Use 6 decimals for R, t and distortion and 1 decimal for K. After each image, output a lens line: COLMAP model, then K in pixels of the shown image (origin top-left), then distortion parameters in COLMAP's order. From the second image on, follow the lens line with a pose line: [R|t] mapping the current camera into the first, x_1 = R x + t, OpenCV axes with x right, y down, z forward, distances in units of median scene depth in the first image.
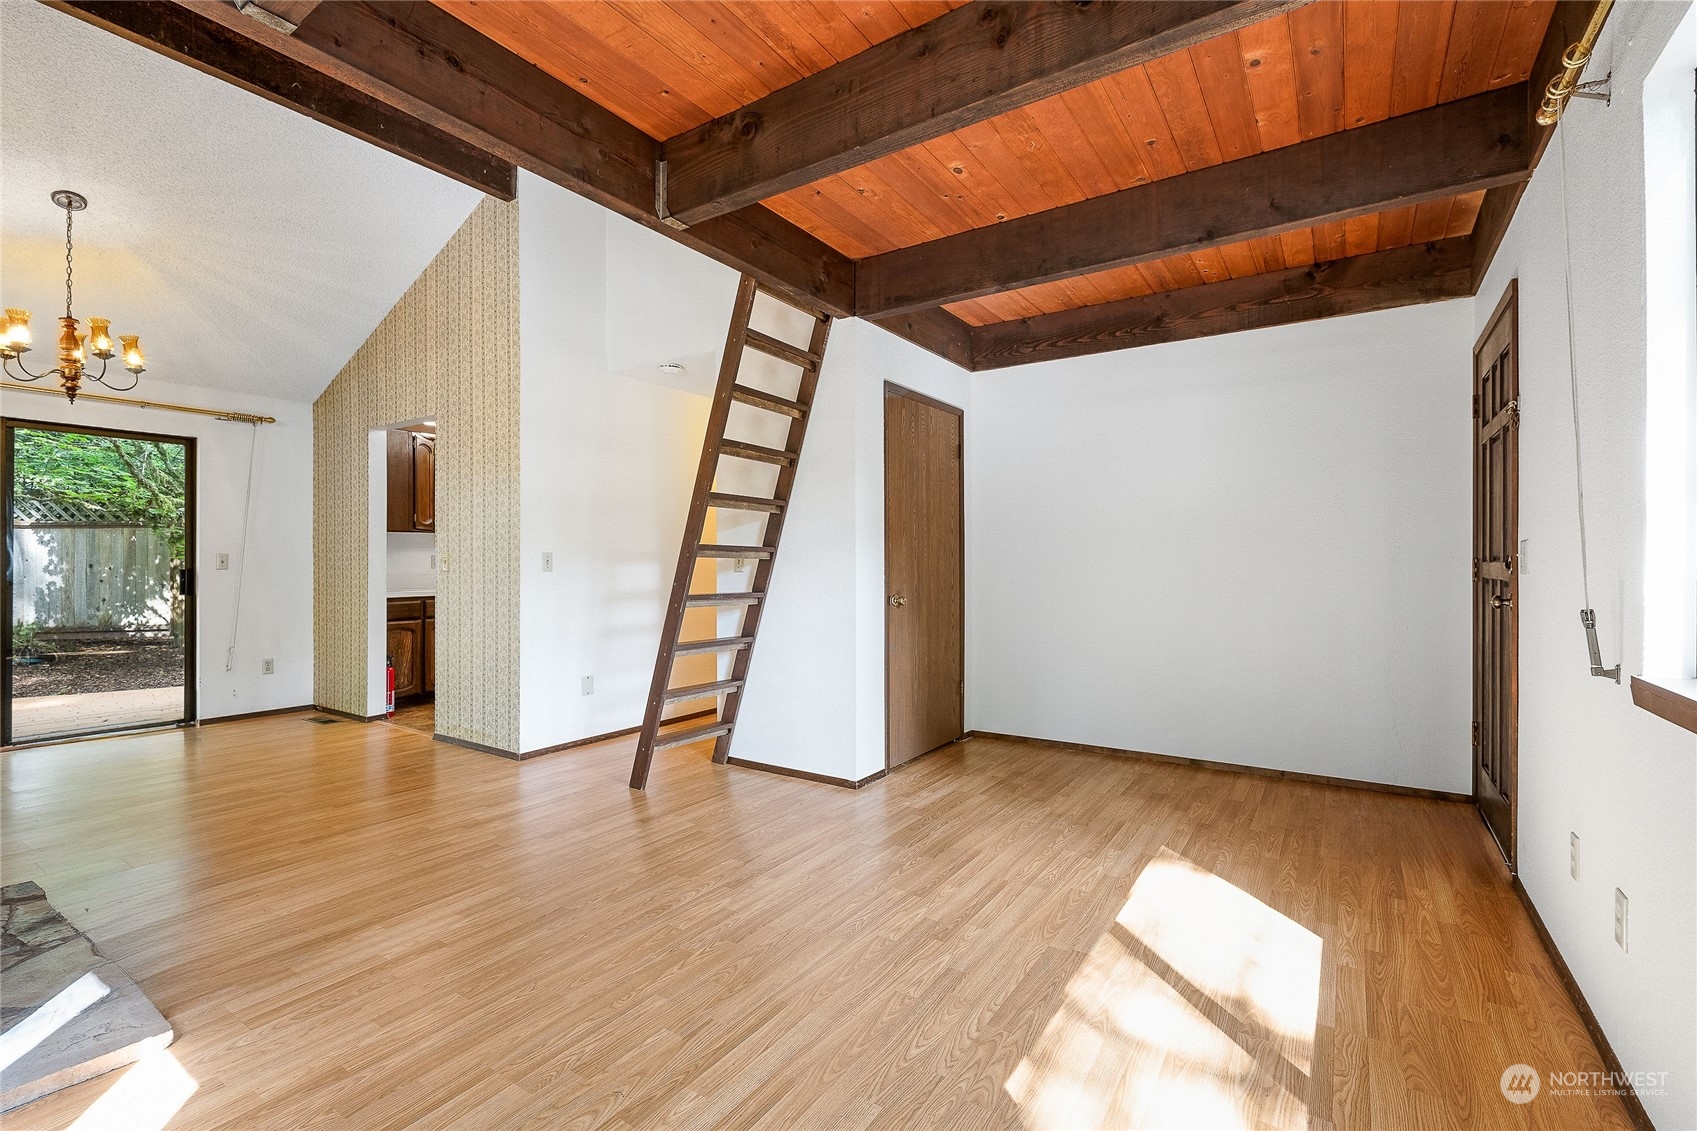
lens RADIAL K [[758.9, 0, 850.7], [0, 758.9, 558.2], [0, 0, 1]] dist [0.003056, 0.000060]
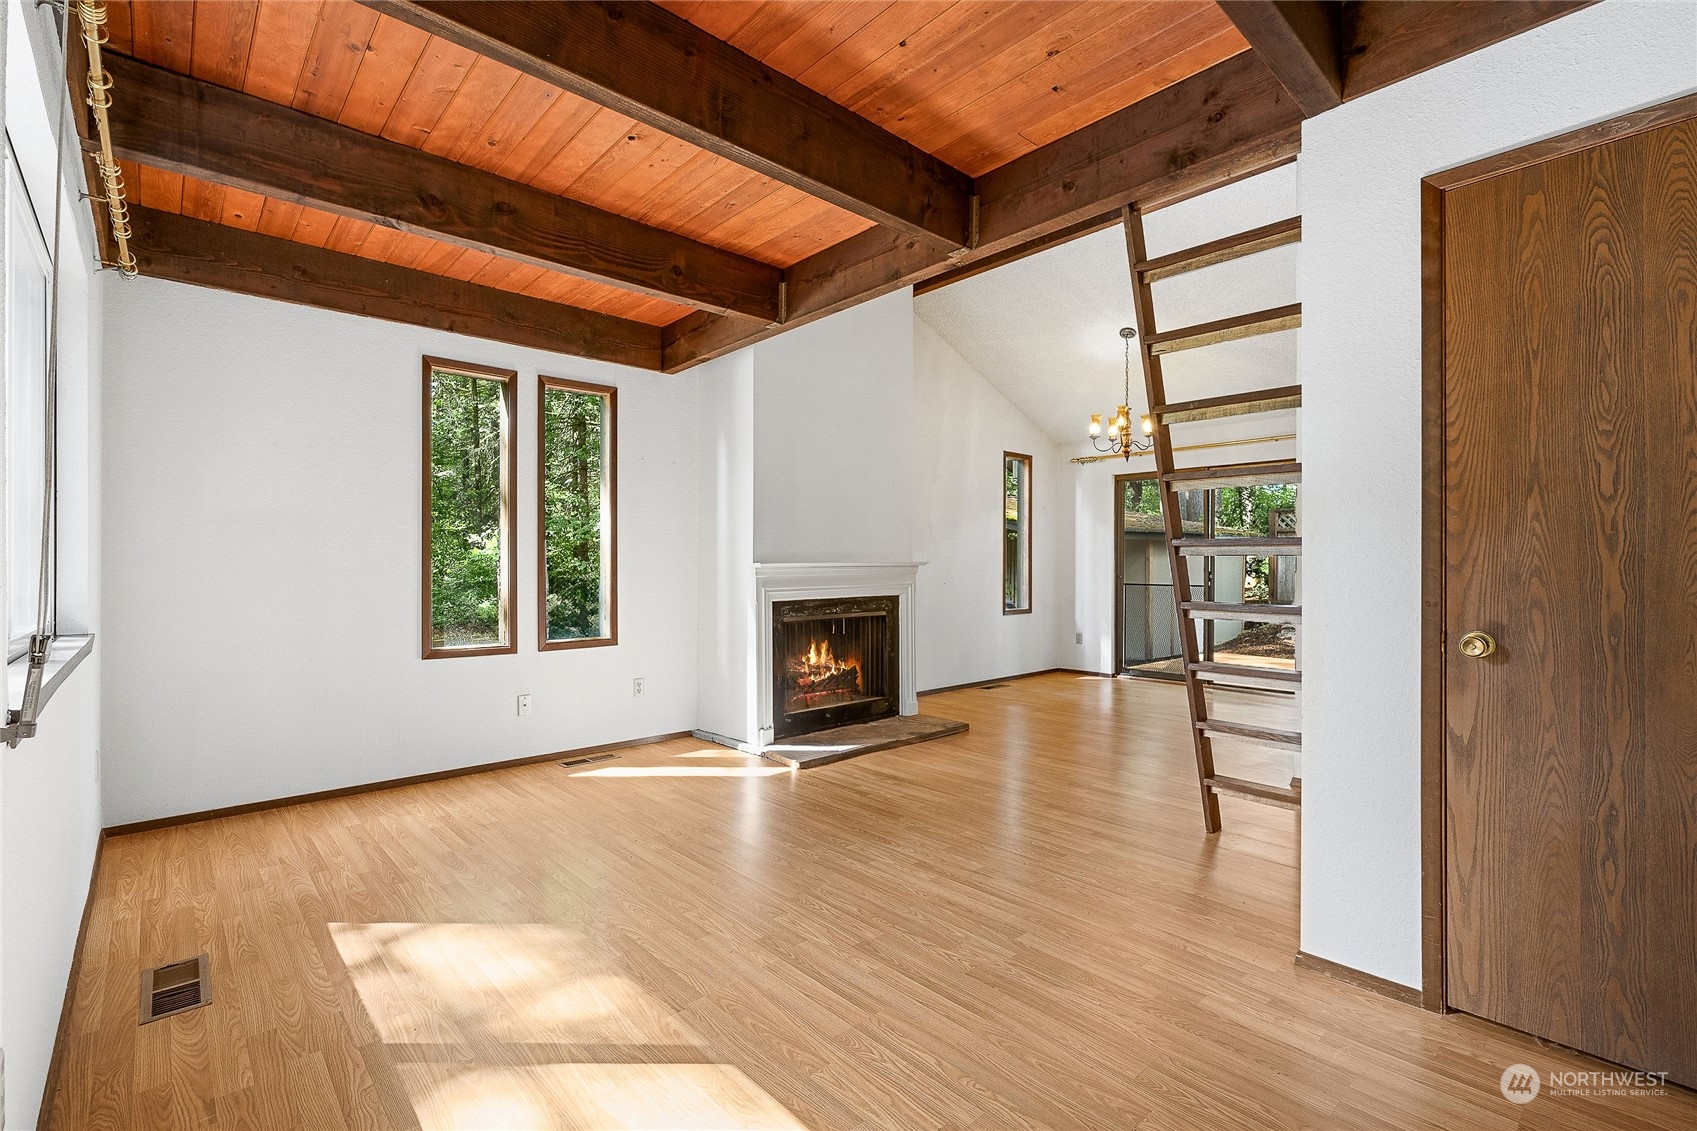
lens RADIAL K [[758.9, 0, 846.4], [0, 758.9, 577.1], [0, 0, 1]] dist [0.003056, 0.000060]
pose [[-0.246697, 0.017722, -0.968931, 0.454504], [0.009017, 0.999831, 0.015991, 0.003184], [0.969051, -0.004792, -0.246816, 0.585922]]
